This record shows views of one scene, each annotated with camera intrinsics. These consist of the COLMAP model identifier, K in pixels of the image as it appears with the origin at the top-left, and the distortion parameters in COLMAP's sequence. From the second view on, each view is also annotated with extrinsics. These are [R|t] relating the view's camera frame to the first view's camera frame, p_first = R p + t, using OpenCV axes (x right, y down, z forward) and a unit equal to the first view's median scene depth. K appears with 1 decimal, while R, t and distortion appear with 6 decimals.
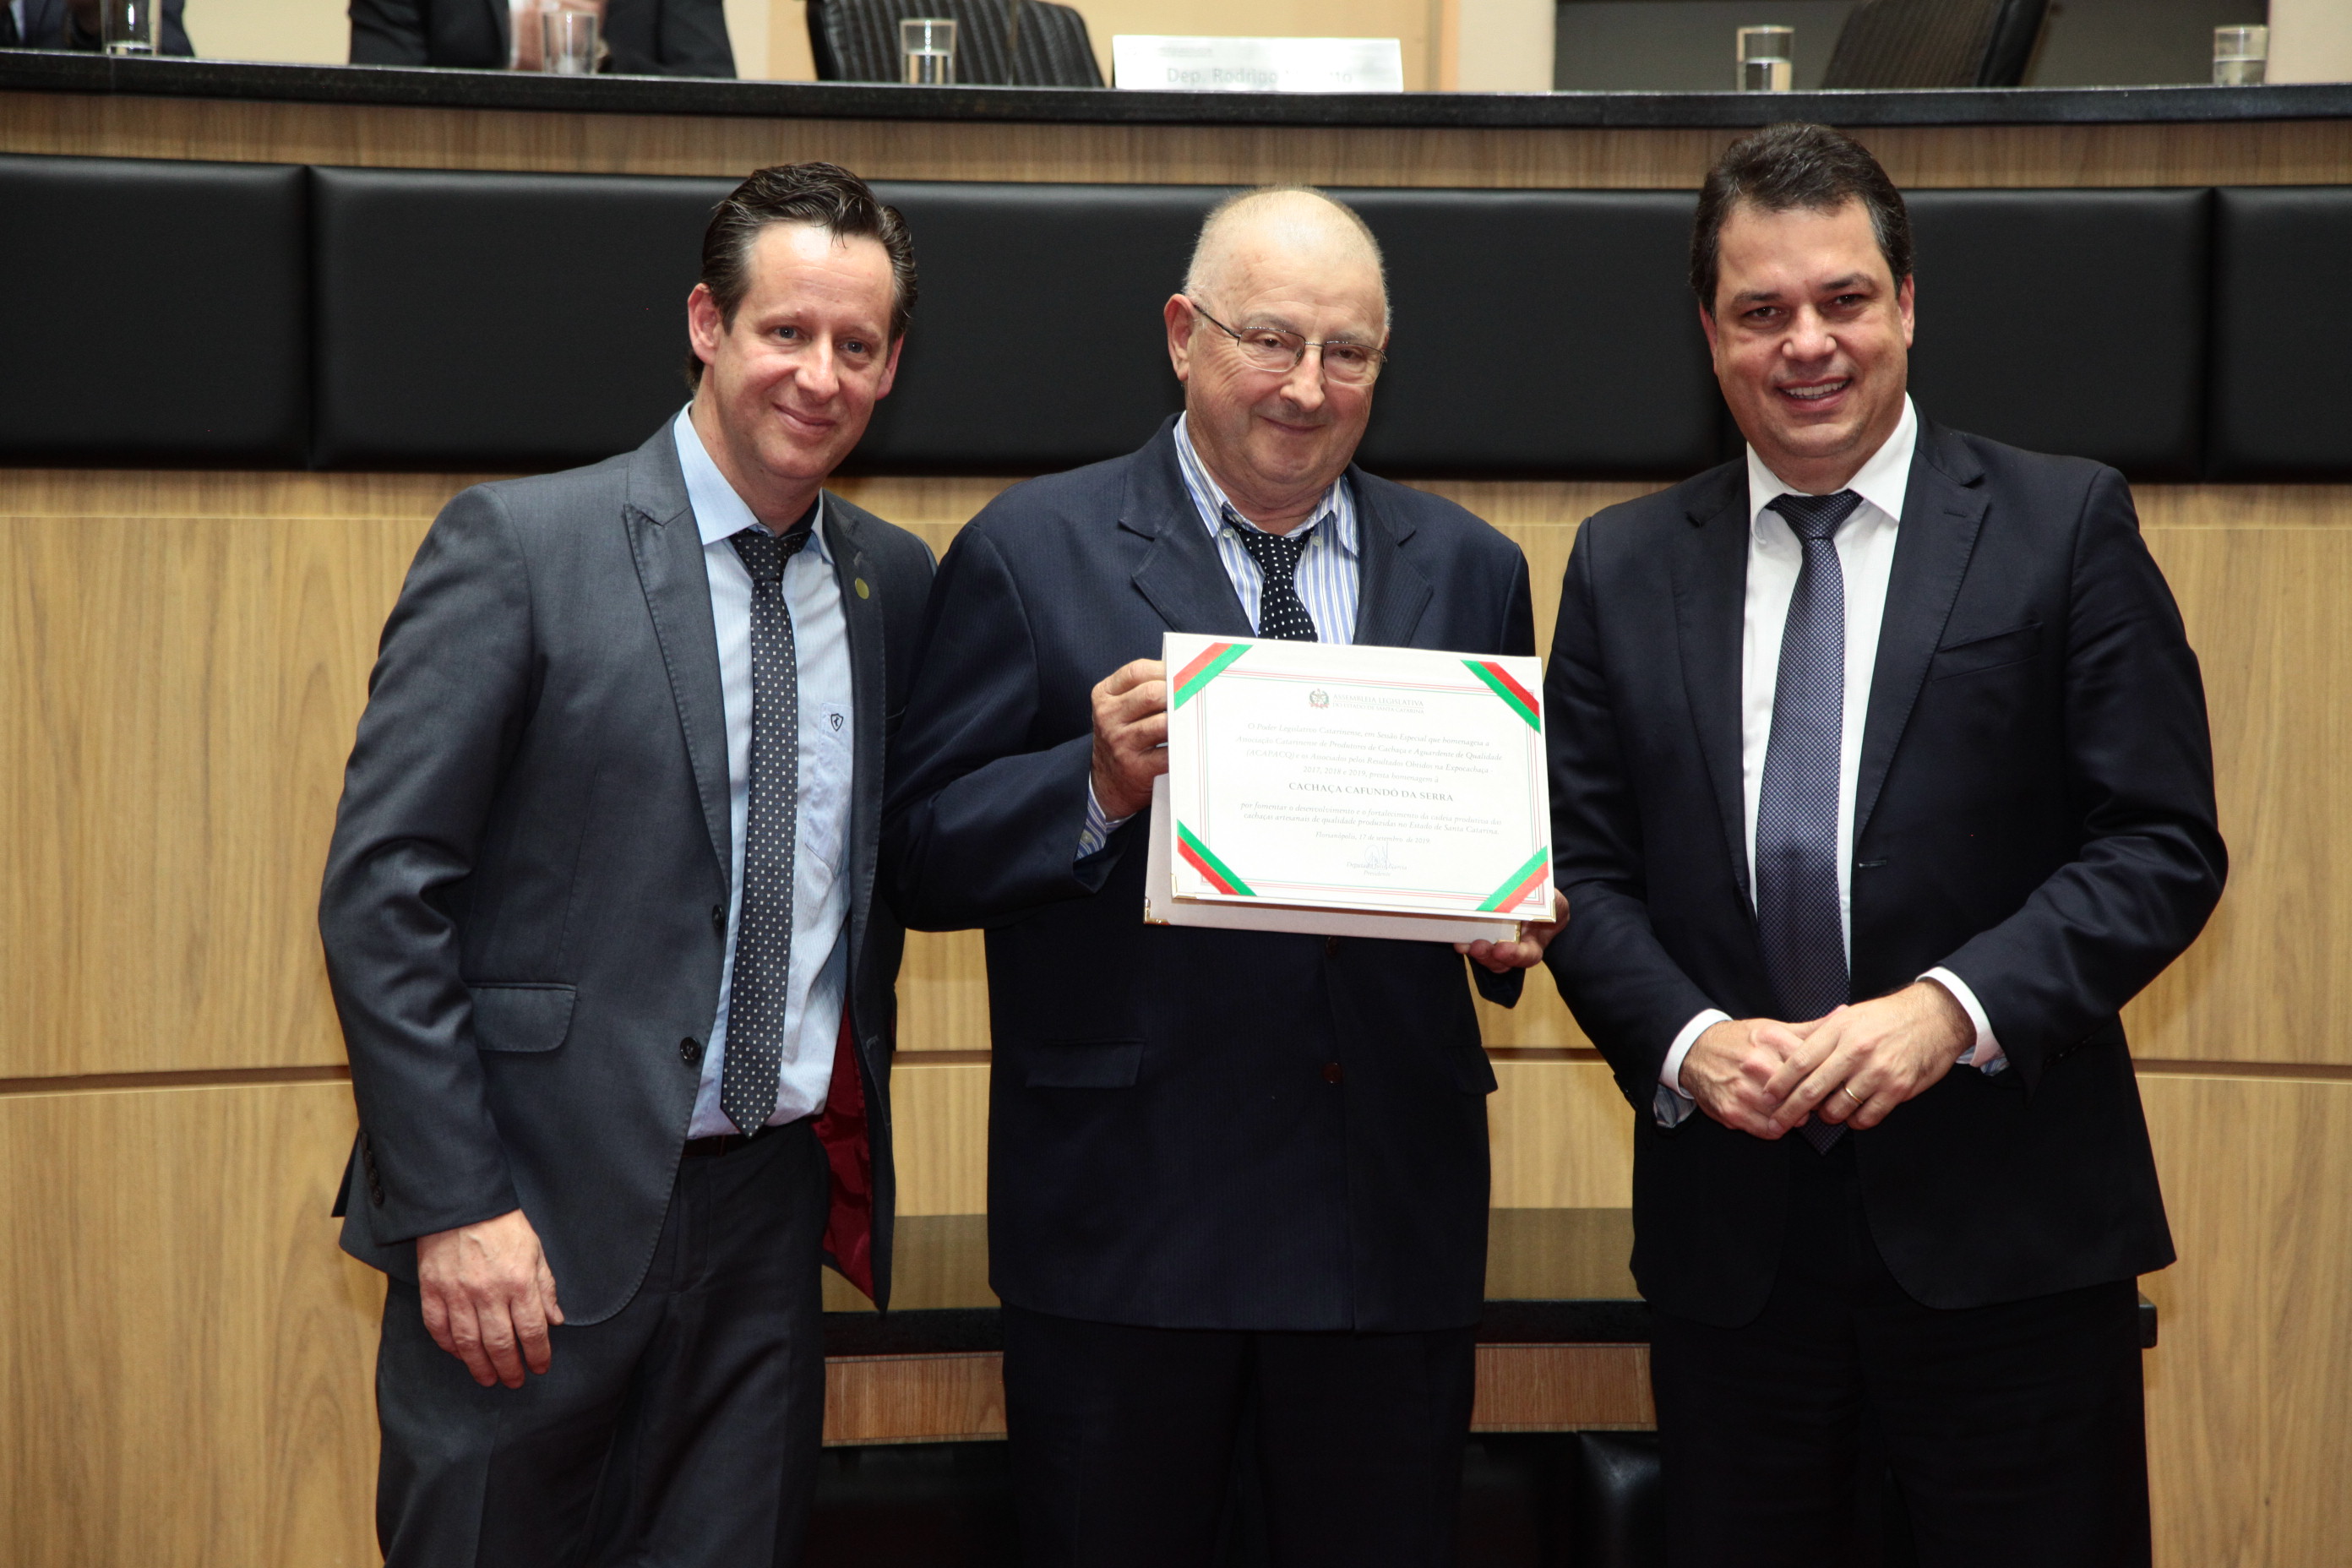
lens RADIAL K [[8552.2, 0, 1249.7], [0, 8552.2, 734.5], [0, 0, 1]] dist [1.738689, 0.000000]
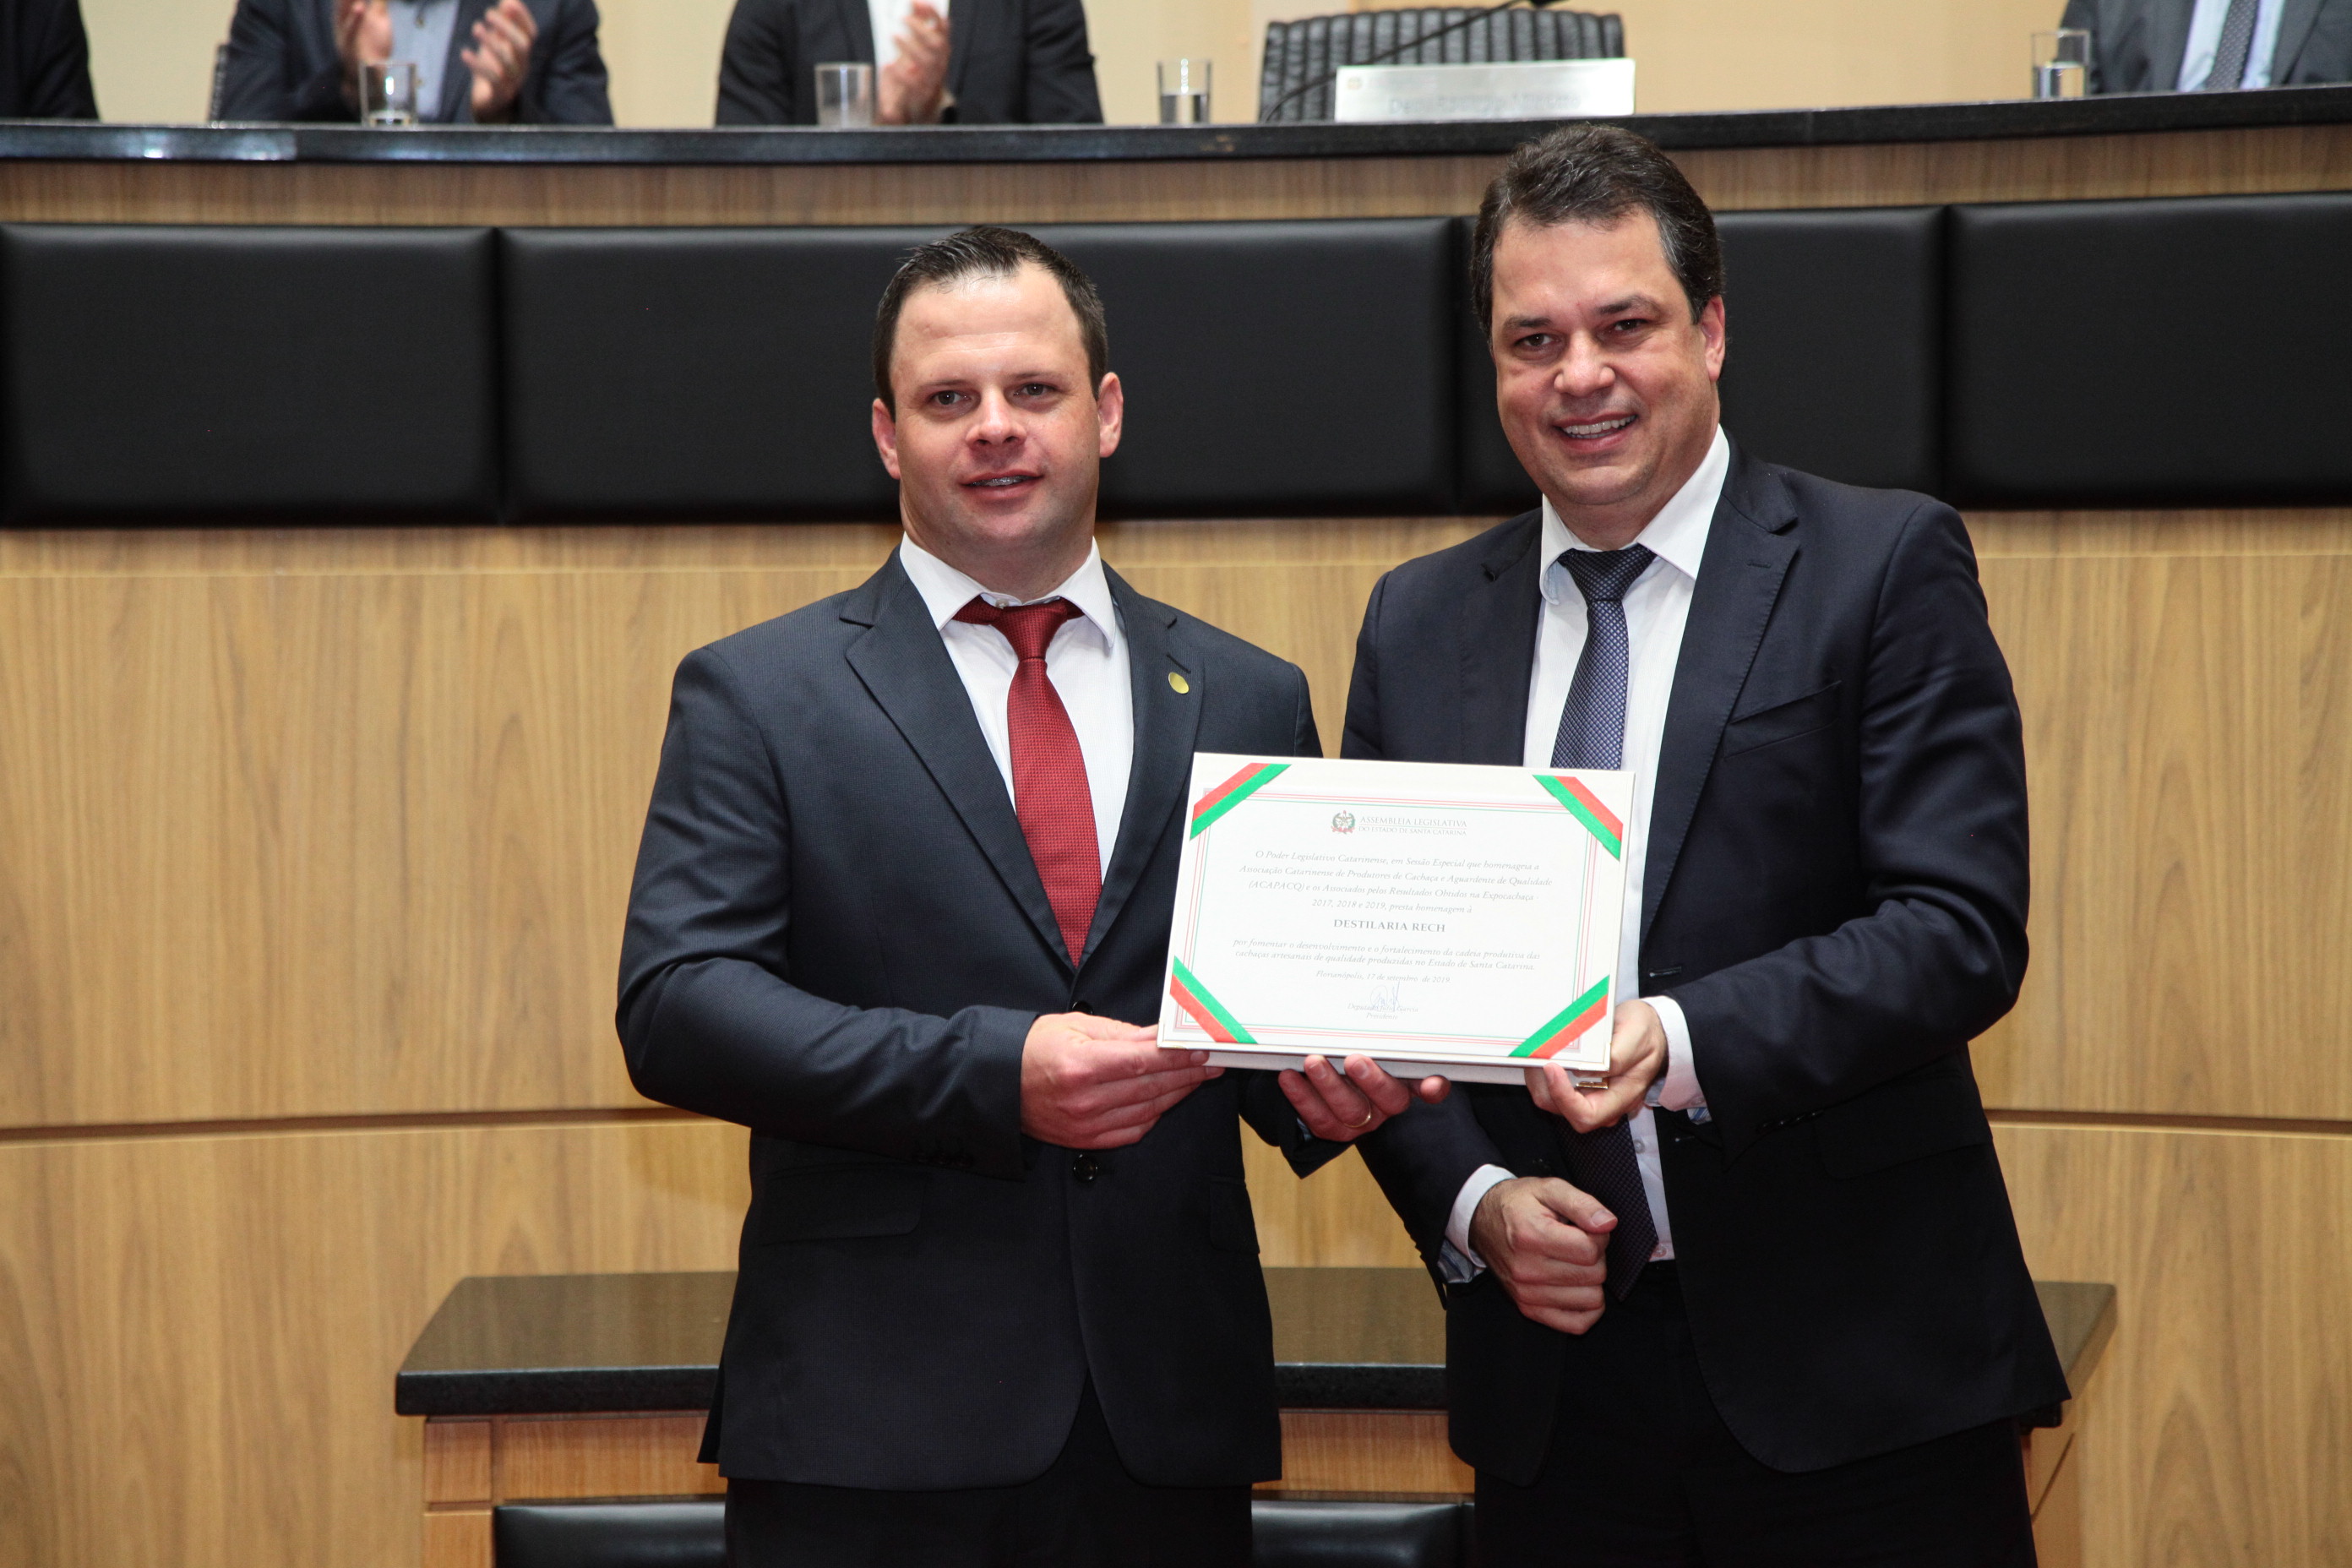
lens RADIAL K [[8552.2, 0, 1144.4], [0, 8552.2, 757.9], [0, 0, 1]] dist [1.738689, 0.000000]
pose [[0.962310, -0.005802, -0.271892, 0.238877], [0.005845, 0.999983, -0.000652, -0.002023], [0.271891, -0.000961, 0.962328, 0.050842]]
